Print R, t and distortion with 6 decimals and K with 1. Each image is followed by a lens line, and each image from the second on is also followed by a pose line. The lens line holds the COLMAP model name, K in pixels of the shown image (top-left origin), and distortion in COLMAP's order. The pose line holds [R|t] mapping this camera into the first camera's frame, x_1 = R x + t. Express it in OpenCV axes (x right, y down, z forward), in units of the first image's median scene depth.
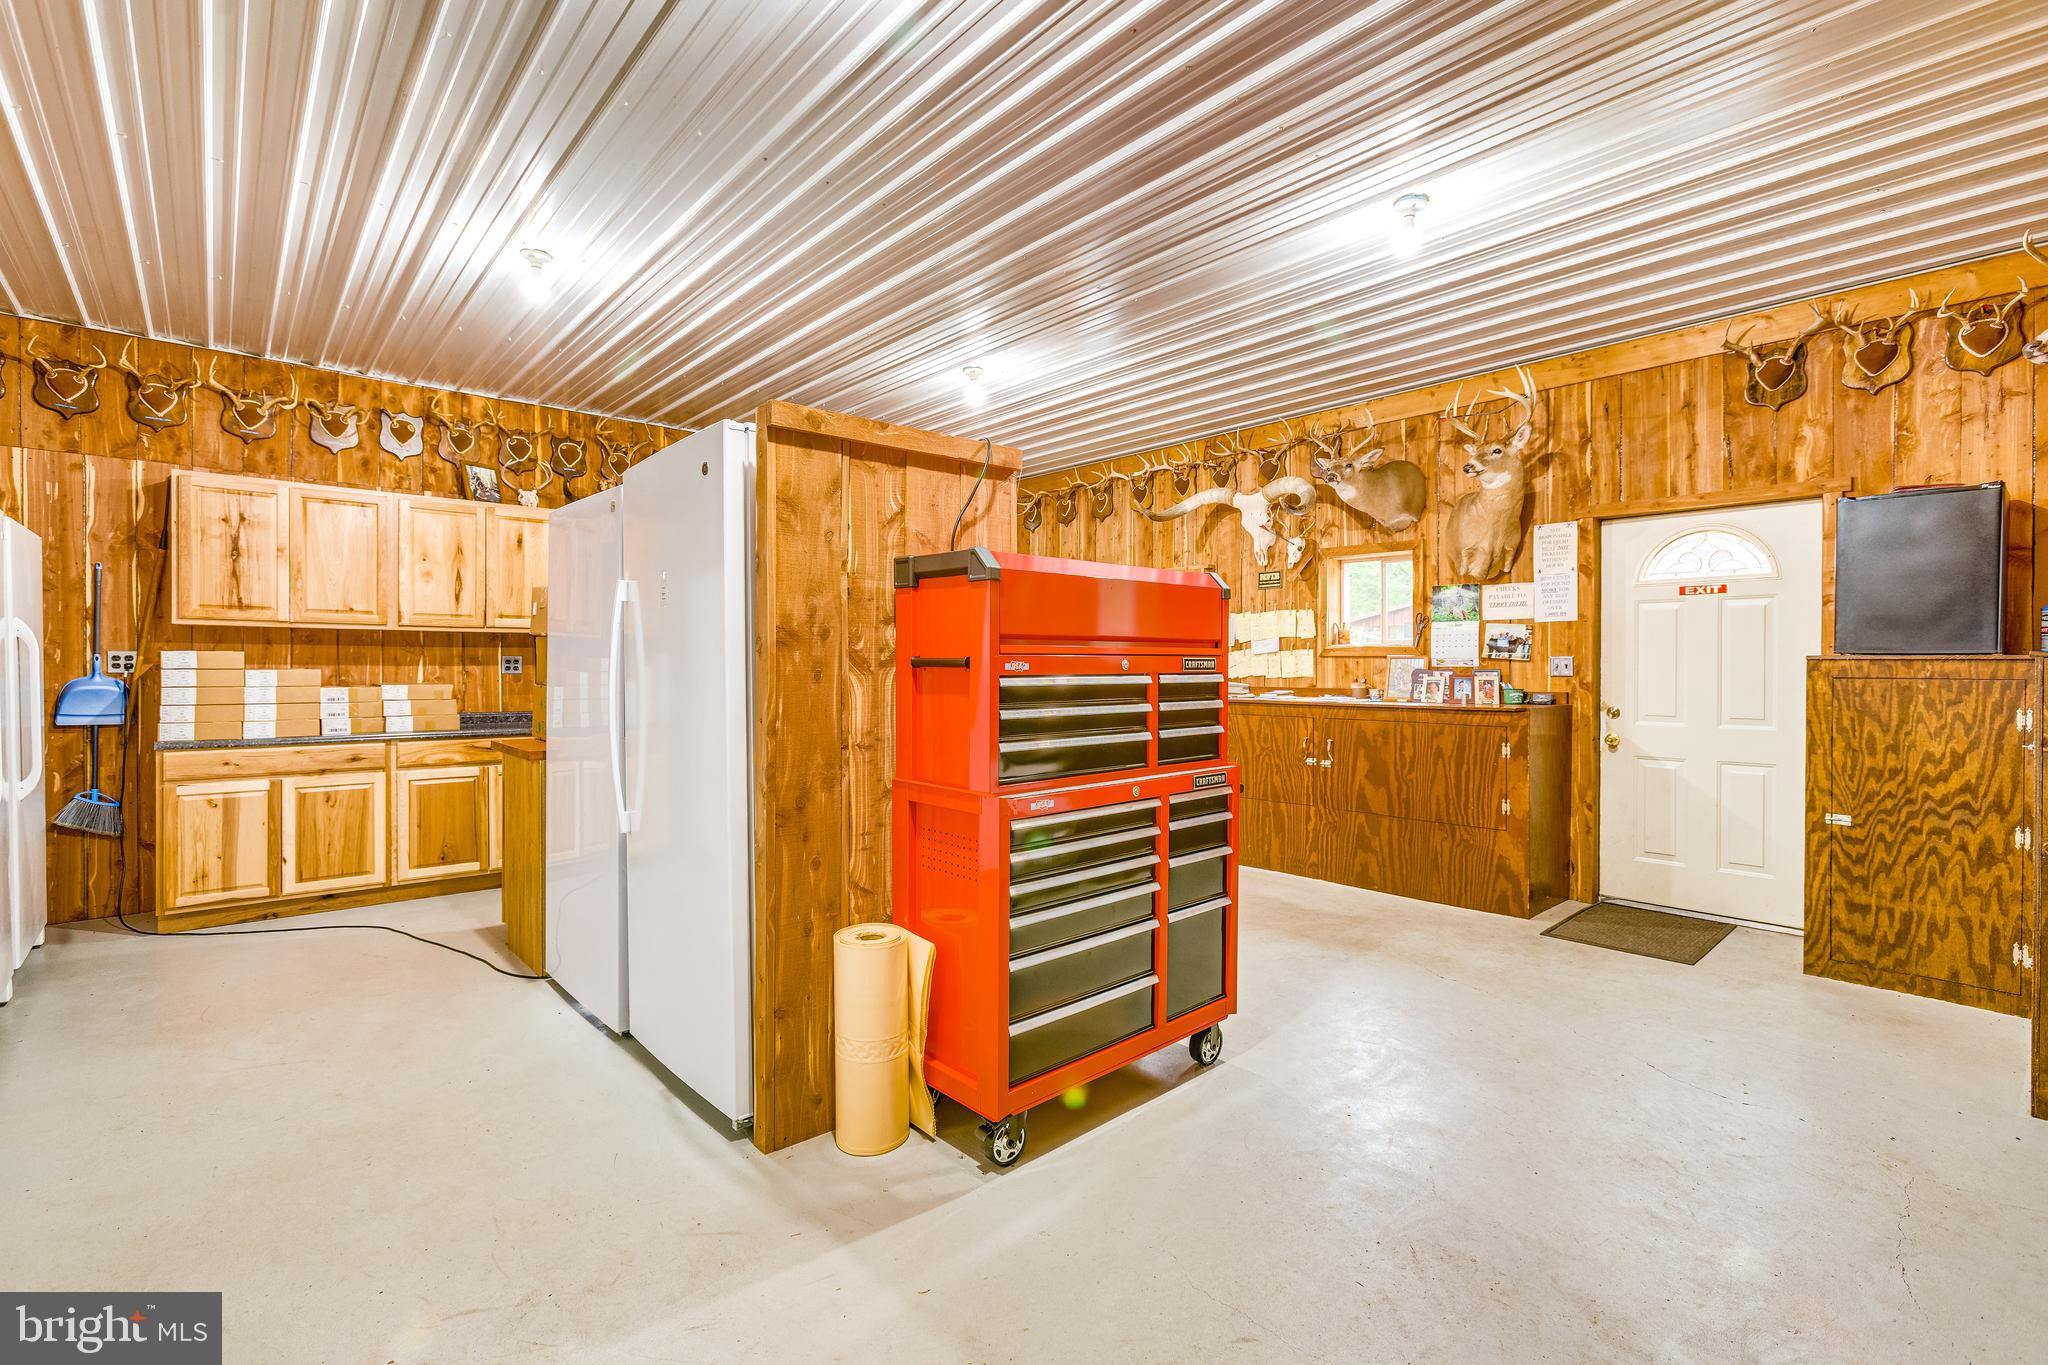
lens RADIAL K [[918.8, 0, 1010.4], [0, 918.8, 676.9], [0, 0, 1]] dist [-0.003005, 0.000397]
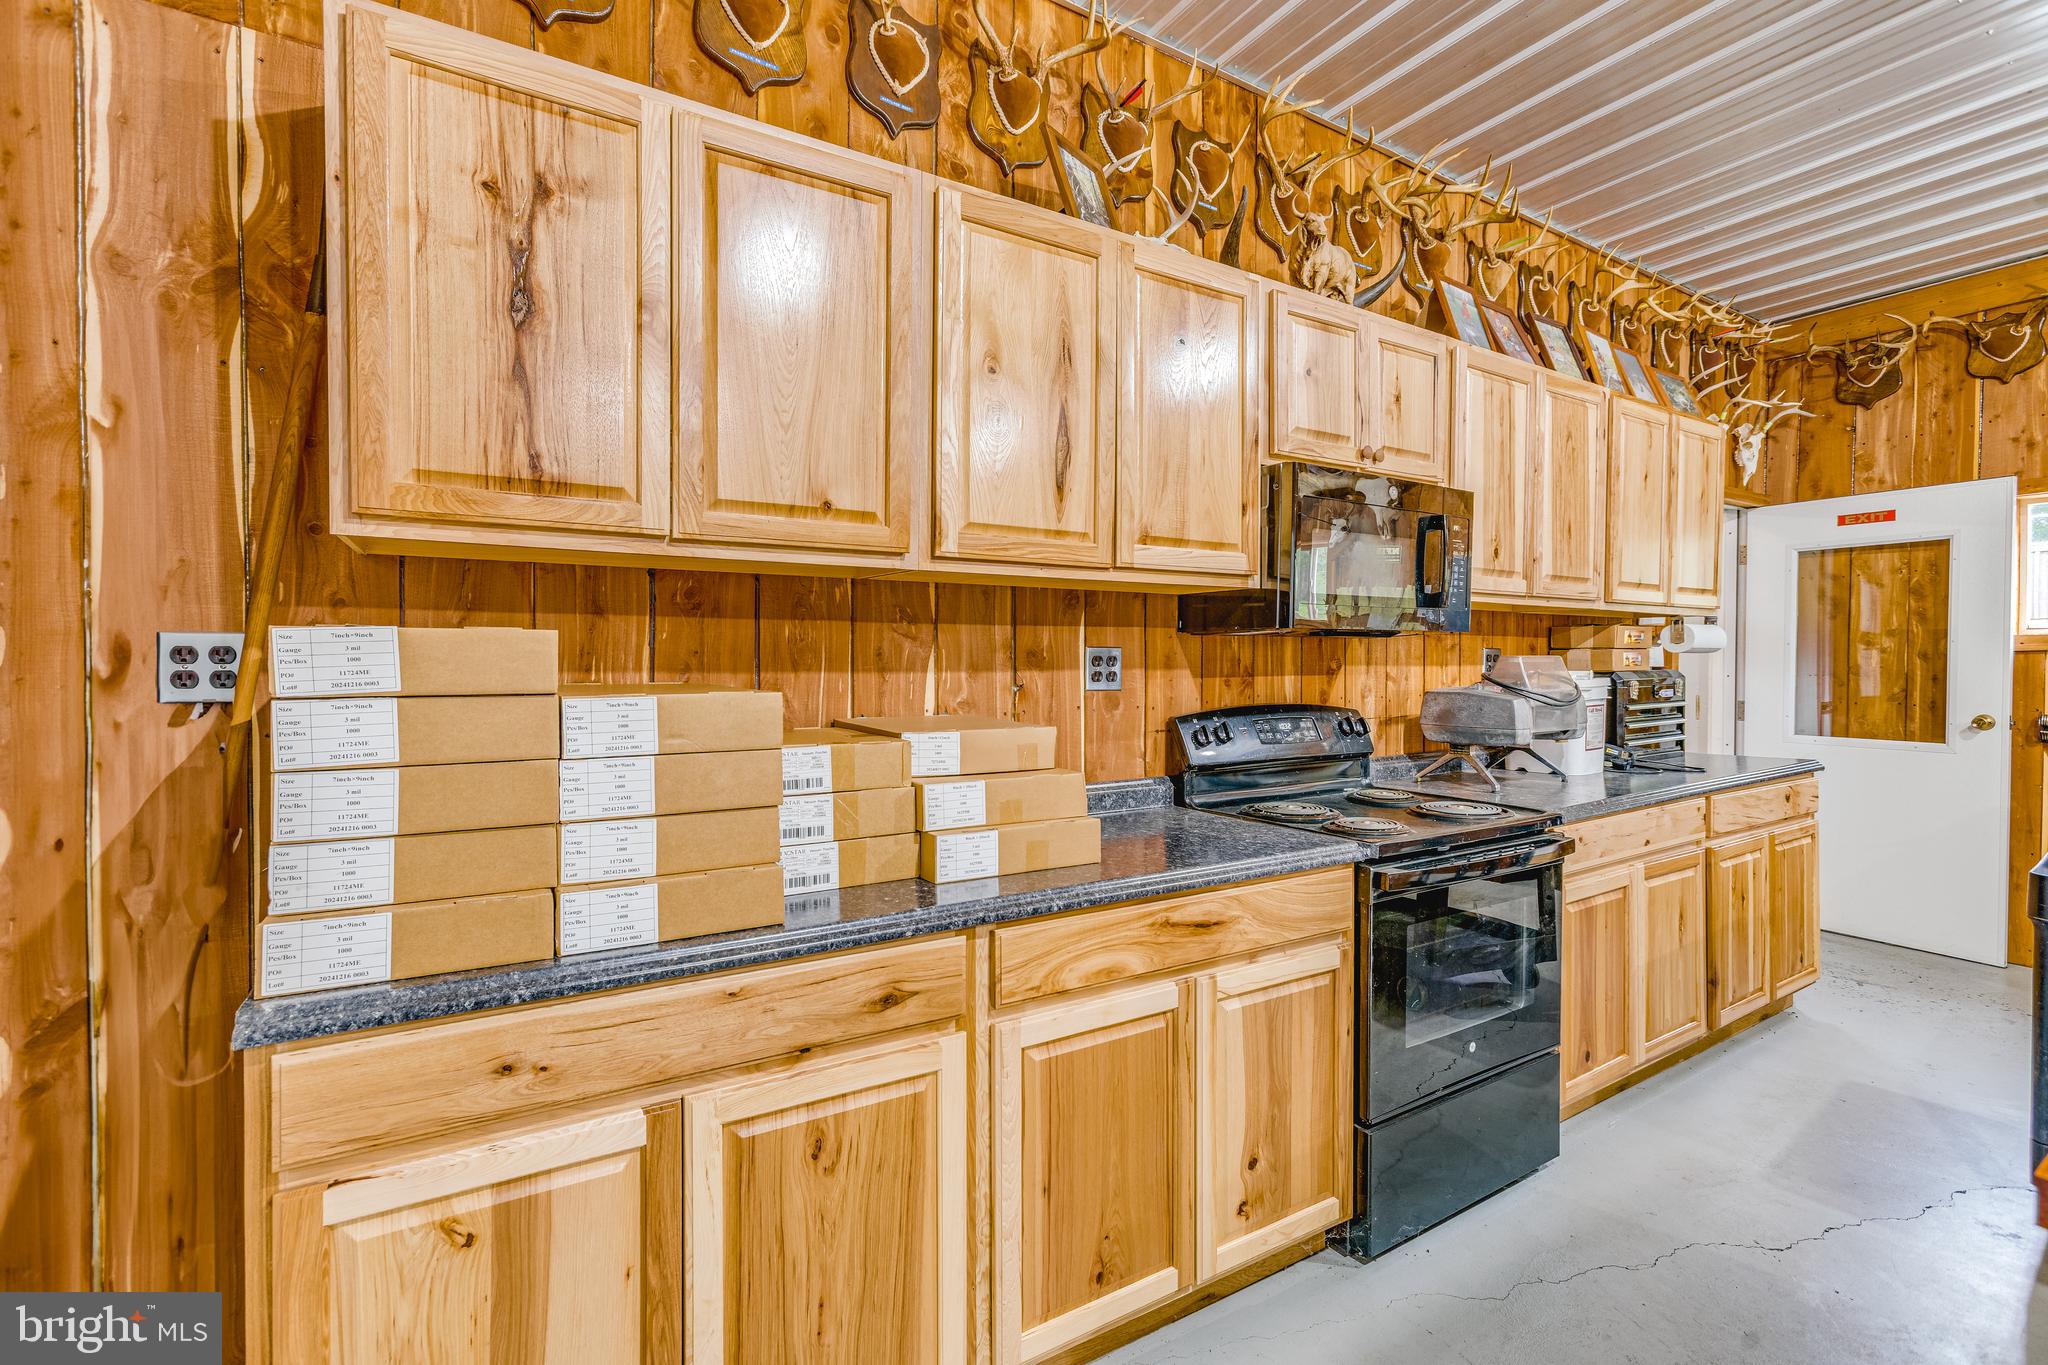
lens RADIAL K [[922.3, 0, 1030.1], [0, 922.3, 677.3], [0, 0, 1]] dist [-0.004019, 0.000590]
pose [[0.987062, 0.001952, -0.160326, -0.630099], [-0.000784, 0.999973, 0.007349, -0.014895], [0.160336, -0.007128, 0.987037, 0.725637]]
